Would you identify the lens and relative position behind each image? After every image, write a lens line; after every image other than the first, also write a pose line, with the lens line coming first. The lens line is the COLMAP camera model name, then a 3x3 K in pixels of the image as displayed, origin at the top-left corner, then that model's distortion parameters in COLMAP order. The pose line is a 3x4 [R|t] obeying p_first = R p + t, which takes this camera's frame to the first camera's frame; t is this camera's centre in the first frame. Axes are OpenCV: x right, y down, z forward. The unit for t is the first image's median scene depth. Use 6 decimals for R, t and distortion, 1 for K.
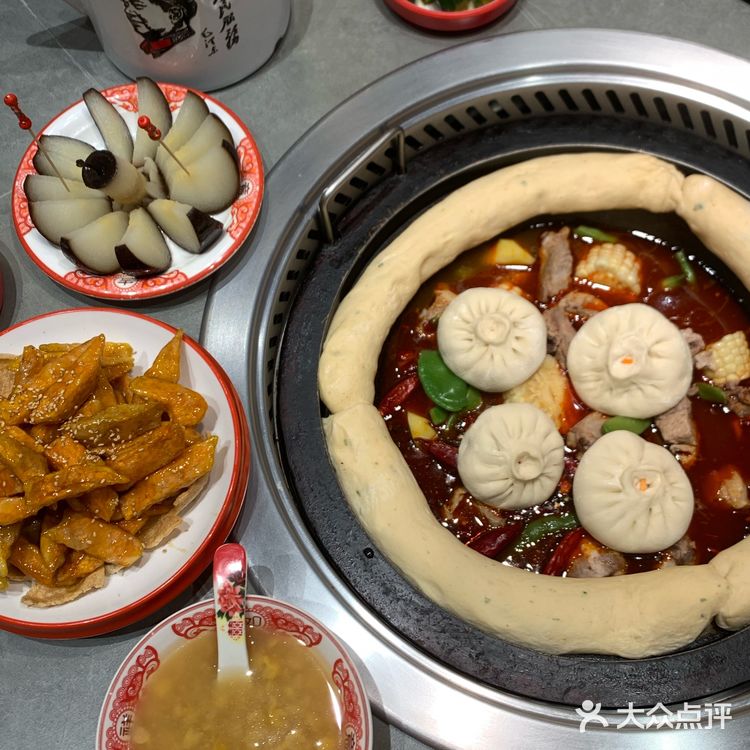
lens RADIAL K [[1017.6, 0, 388.0], [0, 1017.6, 350.8], [0, 0, 1]] dist [0.218222, -0.666860]
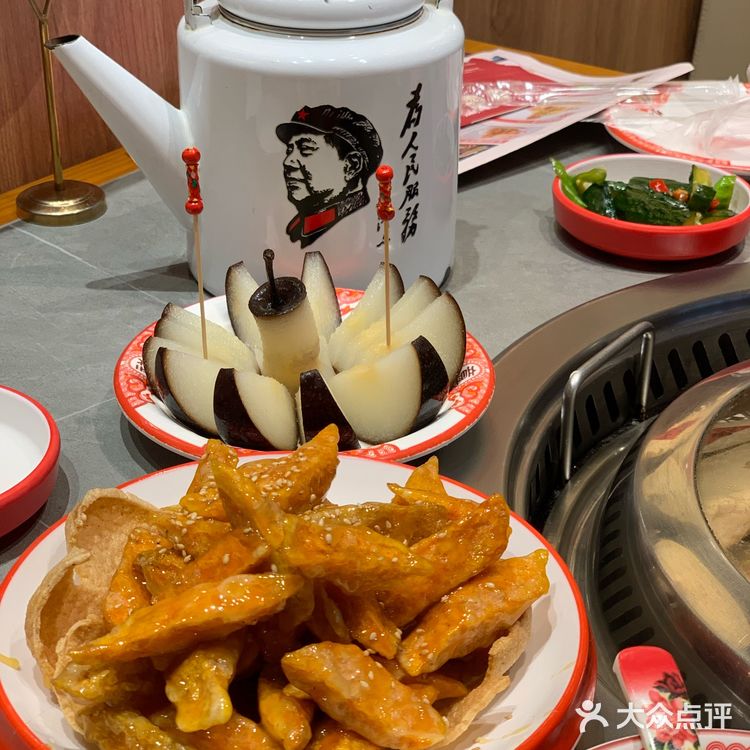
lens RADIAL K [[1522.0, 0, 385.3], [0, 1522.0, 376.3], [0, 0, 1]] dist [-0.160520, 1.588198]
pose [[0.991740, -0.004432, 0.128185, -0.351665], [0.082980, 0.784247, -0.614875, 0.505063], [-0.097804, 0.620434, 0.778137, 0.269588]]
